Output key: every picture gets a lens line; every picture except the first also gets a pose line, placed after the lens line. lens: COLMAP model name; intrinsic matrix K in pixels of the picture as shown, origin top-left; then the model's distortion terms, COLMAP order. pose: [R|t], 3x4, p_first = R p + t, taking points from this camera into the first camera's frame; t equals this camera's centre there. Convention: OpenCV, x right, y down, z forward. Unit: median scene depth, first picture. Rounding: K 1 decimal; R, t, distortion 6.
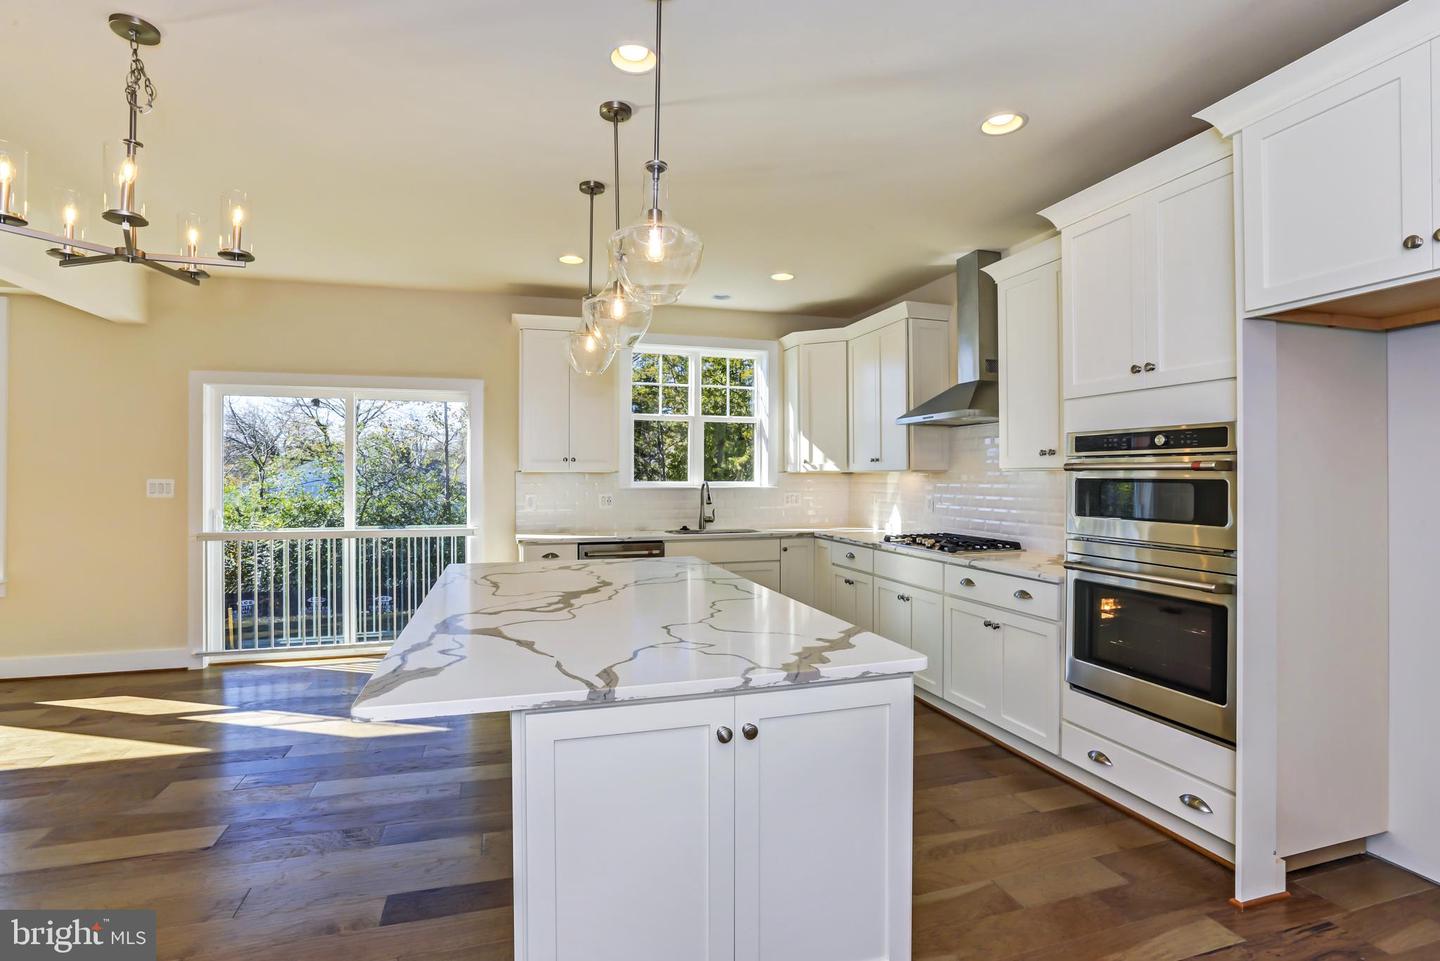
lens RADIAL K [[677.5, 0, 720.0], [0, 677.5, 480.5], [0, 0, 1]] dist [-0.027193, 0.000451]
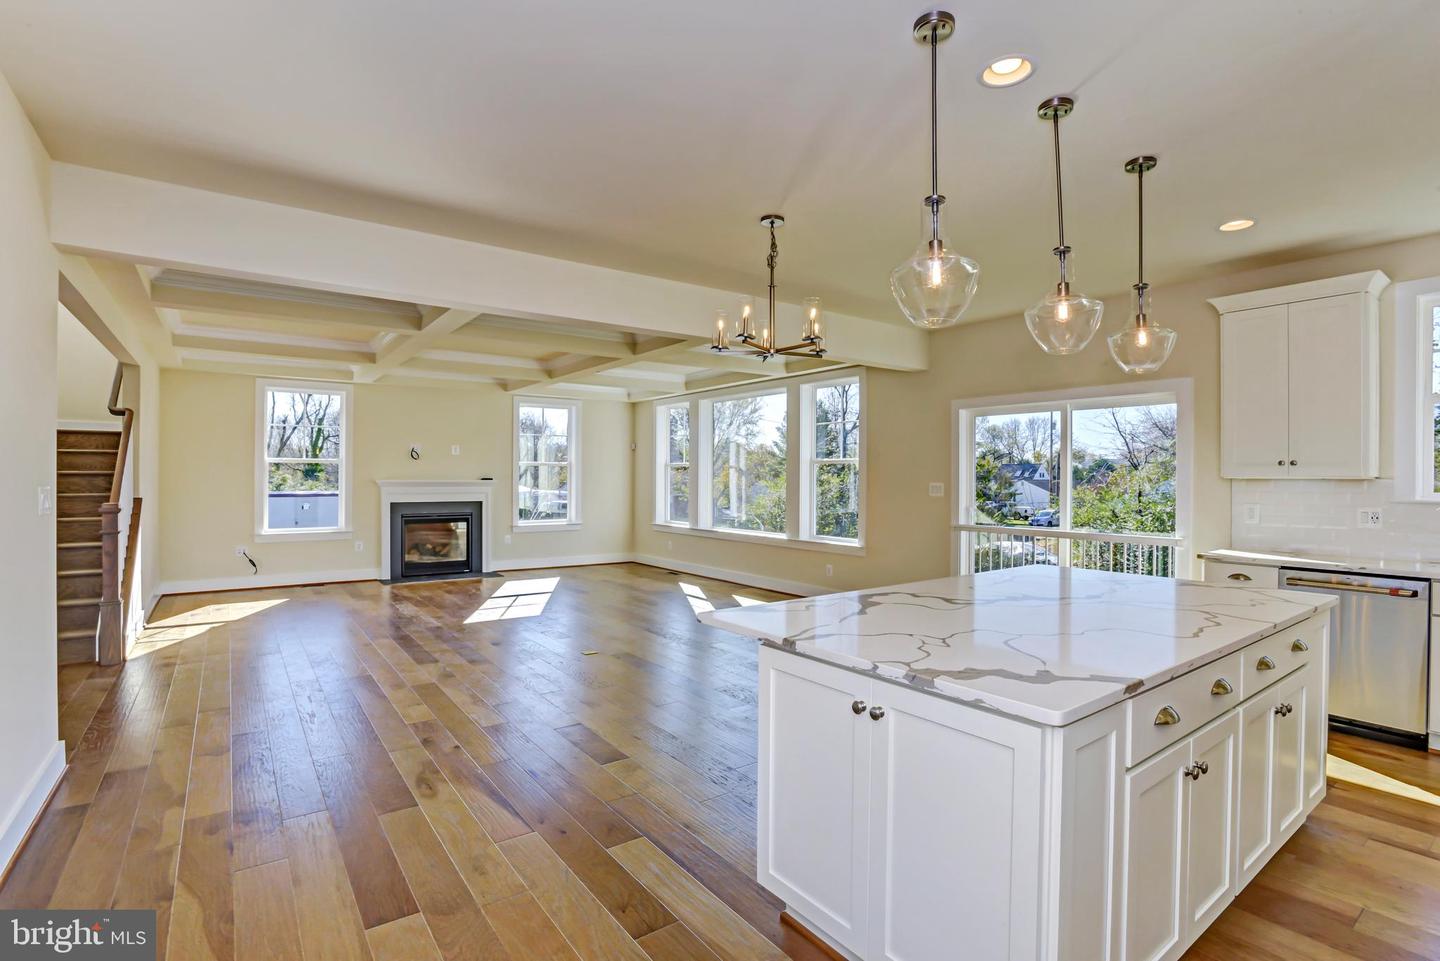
lens RADIAL K [[677.5, 0, 720.0], [0, 677.5, 480.5], [0, 0, 1]] dist [-0.027193, 0.000451]
pose [[0.341835, 0.004431, -0.939750, 0.589036], [-0.009617, 0.999953, 0.001217, -0.007664], [0.939711, 0.008622, 0.341861, 0.217845]]
